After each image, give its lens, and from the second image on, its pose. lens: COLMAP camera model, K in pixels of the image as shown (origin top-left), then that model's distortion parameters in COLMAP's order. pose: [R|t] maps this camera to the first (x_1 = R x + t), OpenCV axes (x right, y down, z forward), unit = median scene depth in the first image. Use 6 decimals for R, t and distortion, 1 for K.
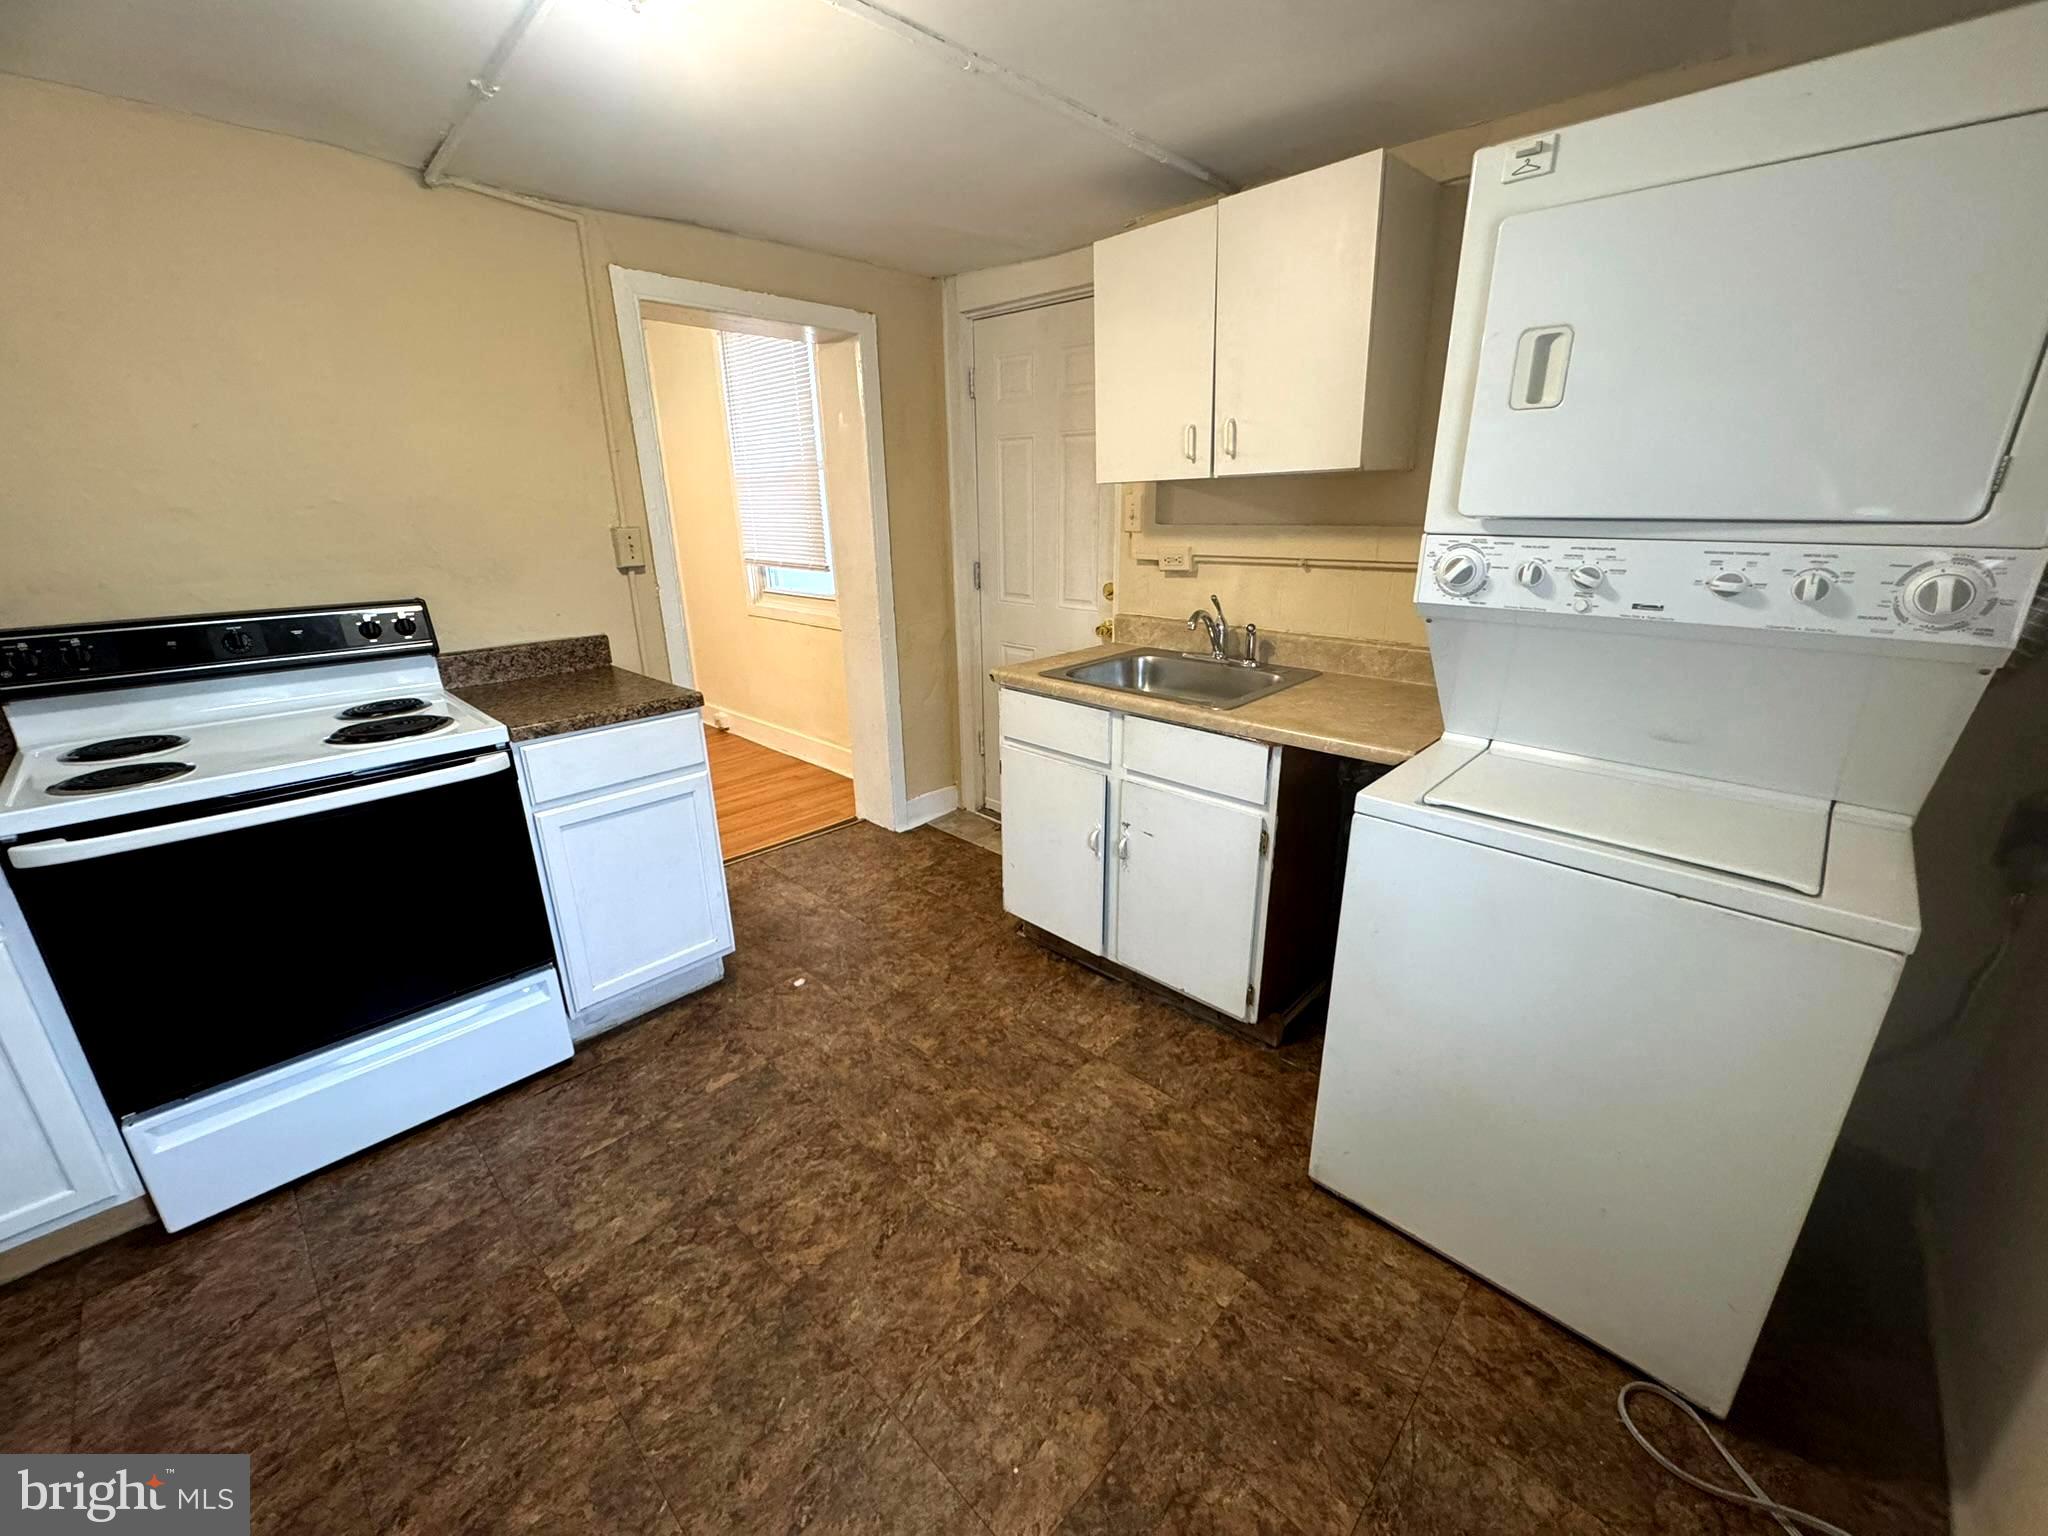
lens RADIAL K [[814.2, 0, 1021.9], [0, 814.2, 770.1], [0, 0, 1]] dist [-0.000803, 0.000264]
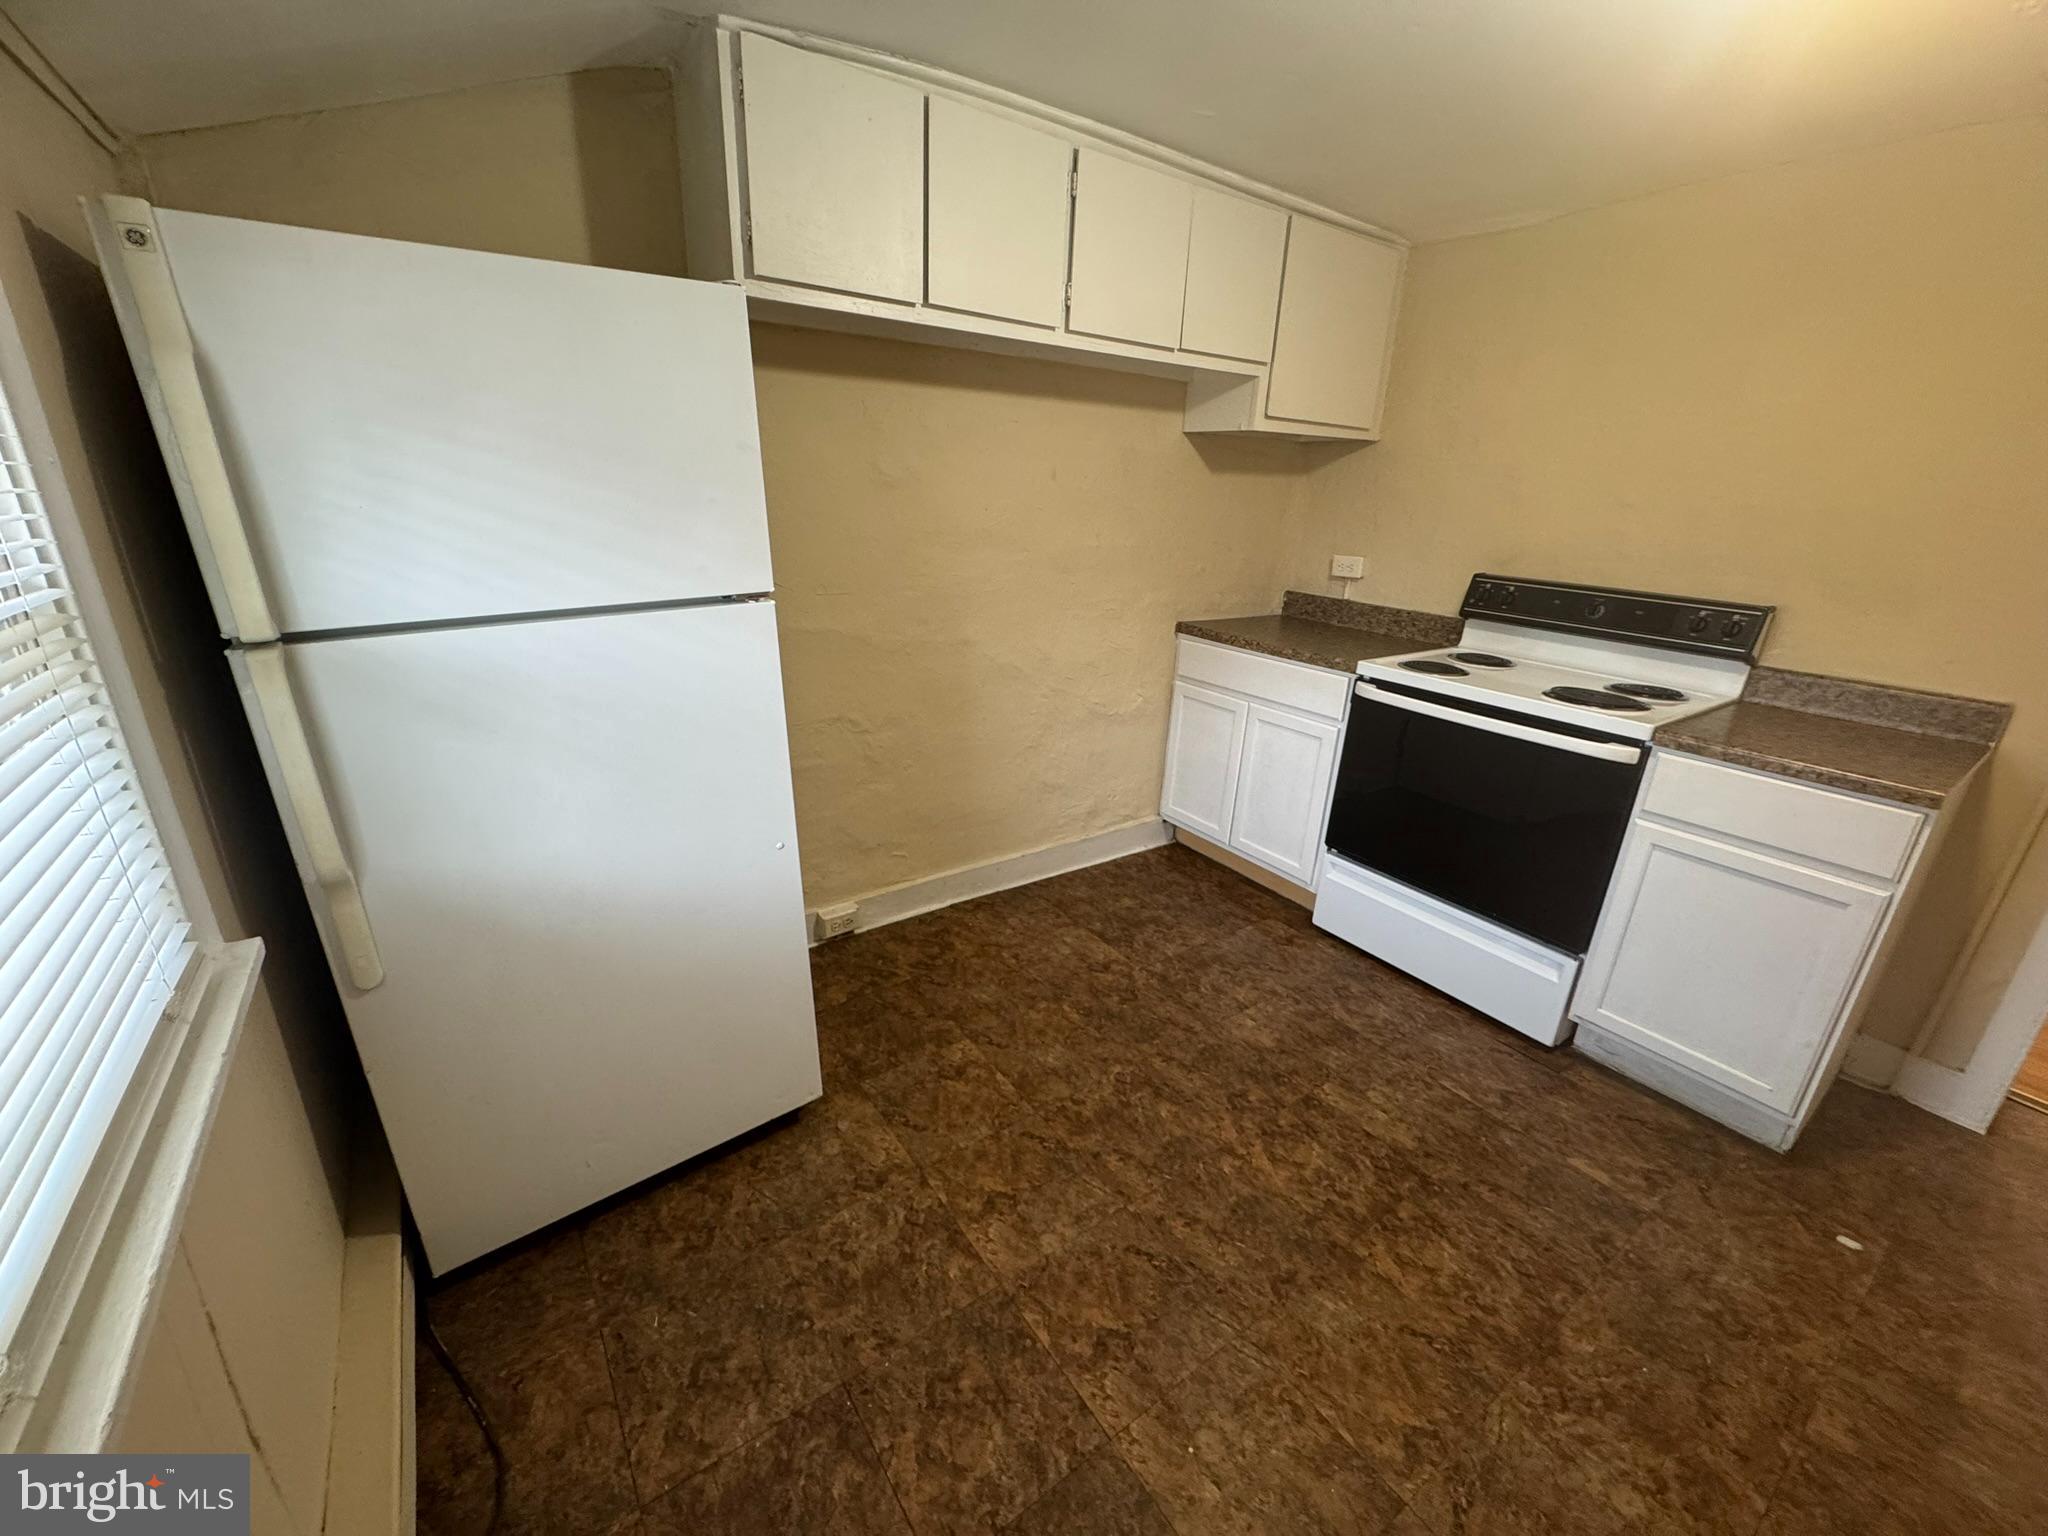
lens RADIAL K [[814.2, 0, 1022.2], [0, 814.2, 770.5], [0, 0, 1]] dist [-0.000803, 0.000264]
pose [[-0.192729, 0.330398, -0.923955, 0.537163], [-0.347315, 0.857683, 0.379147, -0.136074], [0.917730, 0.393976, -0.050548, 0.409857]]
